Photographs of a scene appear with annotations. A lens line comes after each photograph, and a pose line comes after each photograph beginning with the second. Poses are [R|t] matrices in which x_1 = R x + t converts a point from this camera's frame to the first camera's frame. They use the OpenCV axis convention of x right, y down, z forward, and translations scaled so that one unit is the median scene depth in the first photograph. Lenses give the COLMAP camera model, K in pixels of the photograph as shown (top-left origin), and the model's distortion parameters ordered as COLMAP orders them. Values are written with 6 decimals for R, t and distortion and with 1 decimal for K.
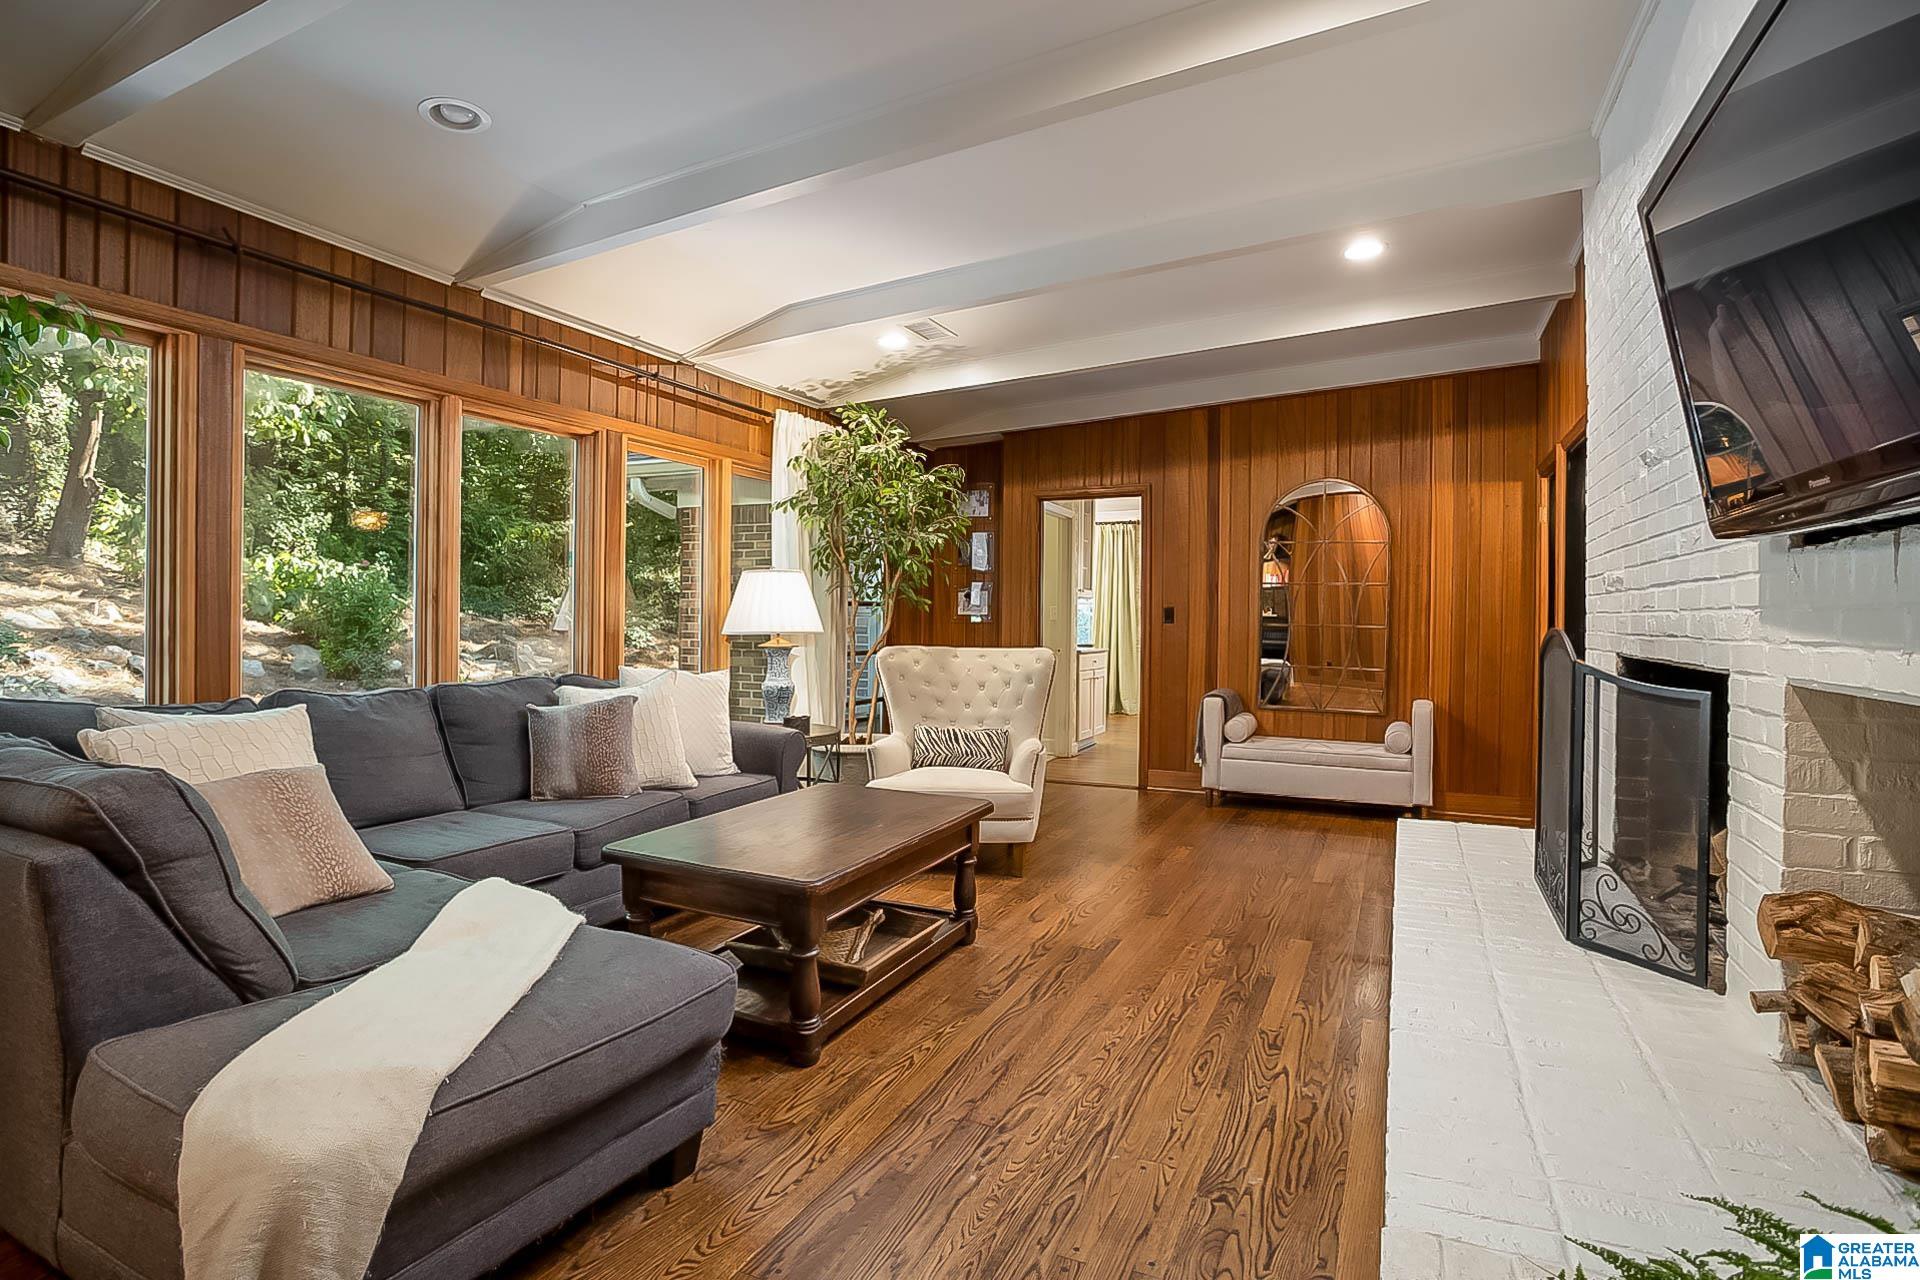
lens RADIAL K [[935.9, 0, 969.1], [0, 935.9, 604.8], [0, 0, 1]] dist [-0.063858, 0.024213]
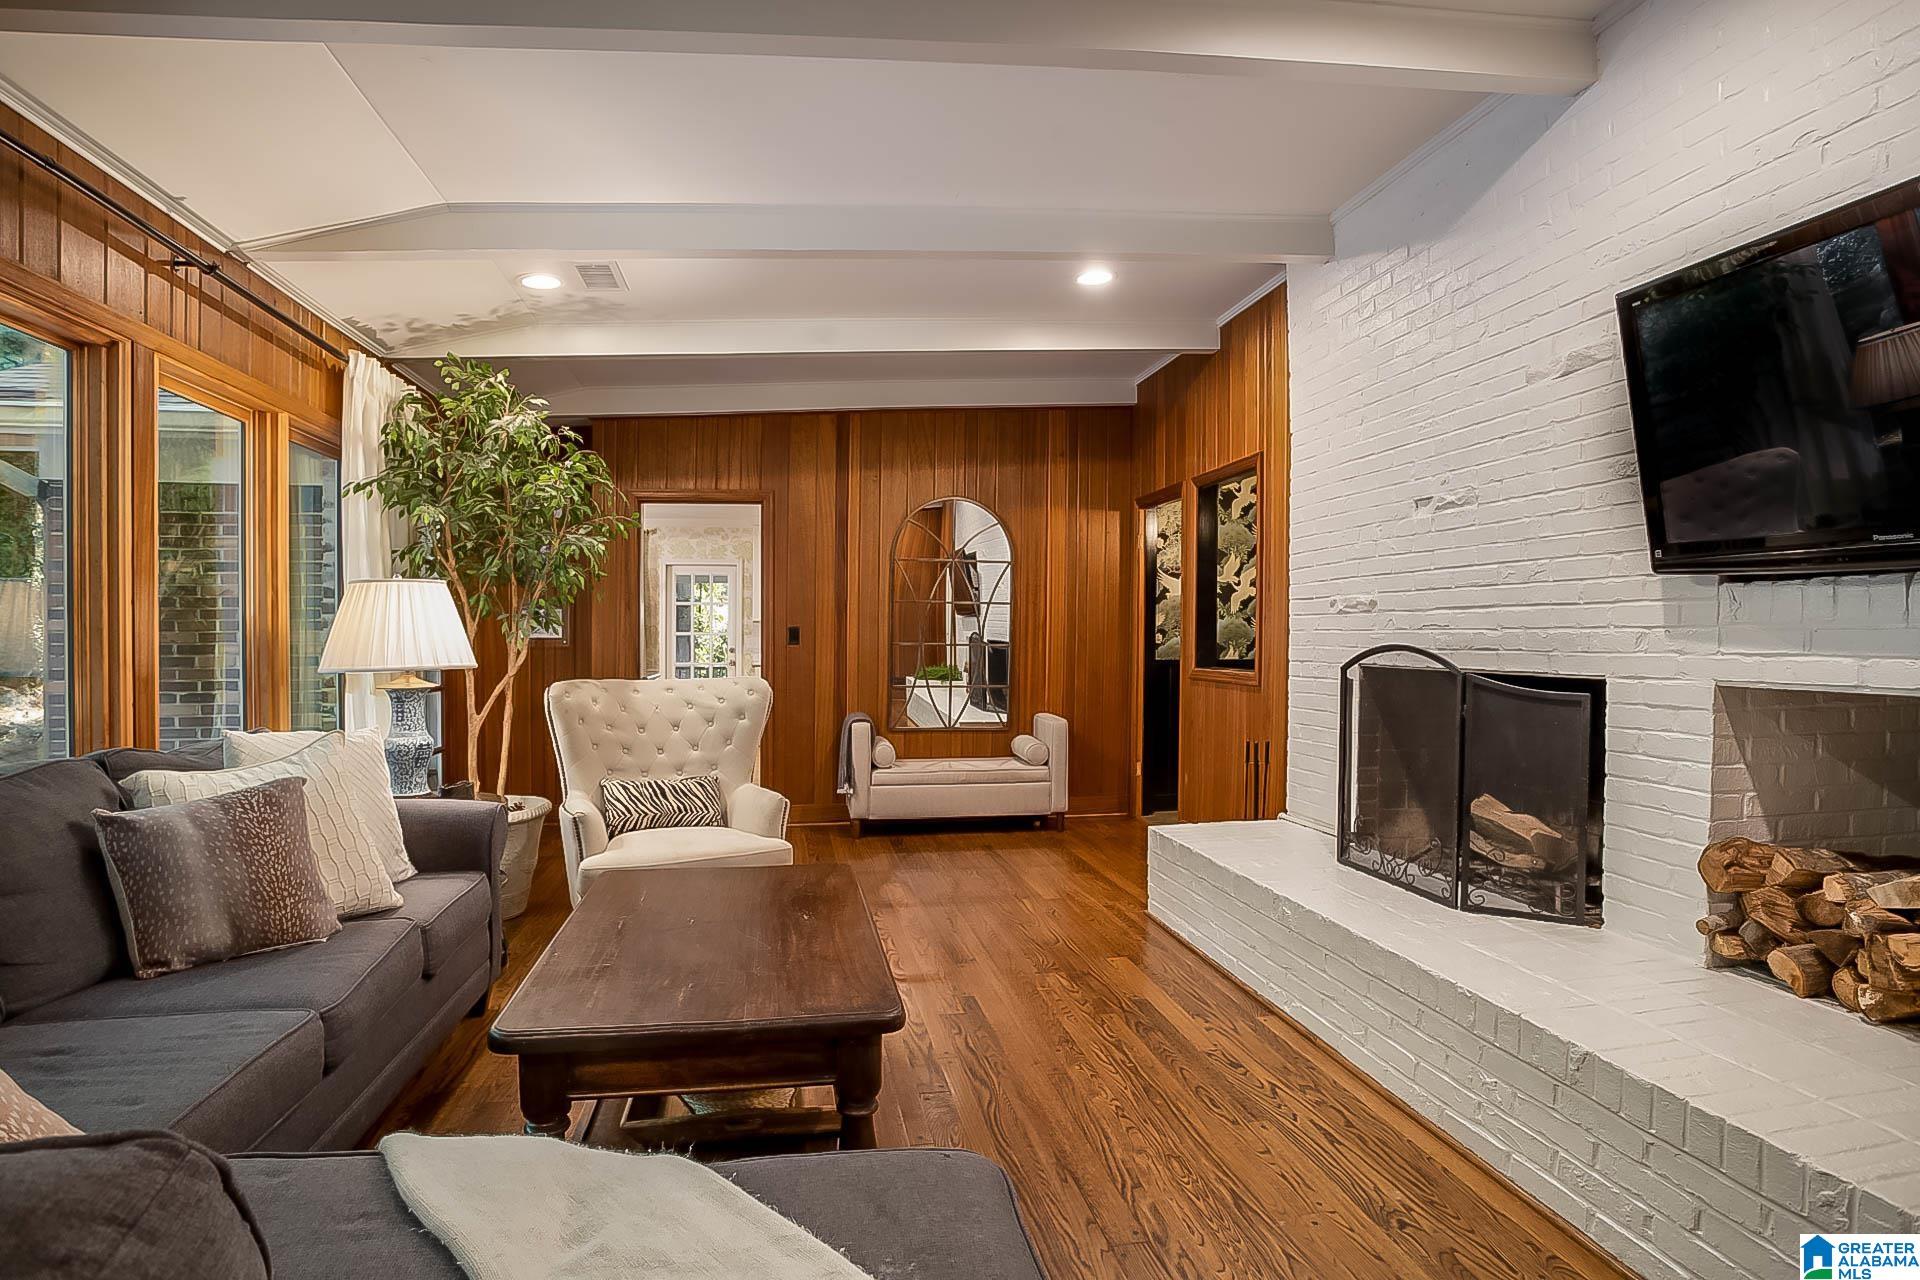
lens RADIAL K [[973.8, 0, 960.0], [0, 973.8, 640.0], [0, 0, 1]] dist [-0.084237, 0.042351]
pose [[0.822322, -0.015373, 0.568815, -0.263582], [0.005072, 0.999793, 0.019688, -0.003307], [-0.569000, -0.013305, 0.822230, 0.167280]]
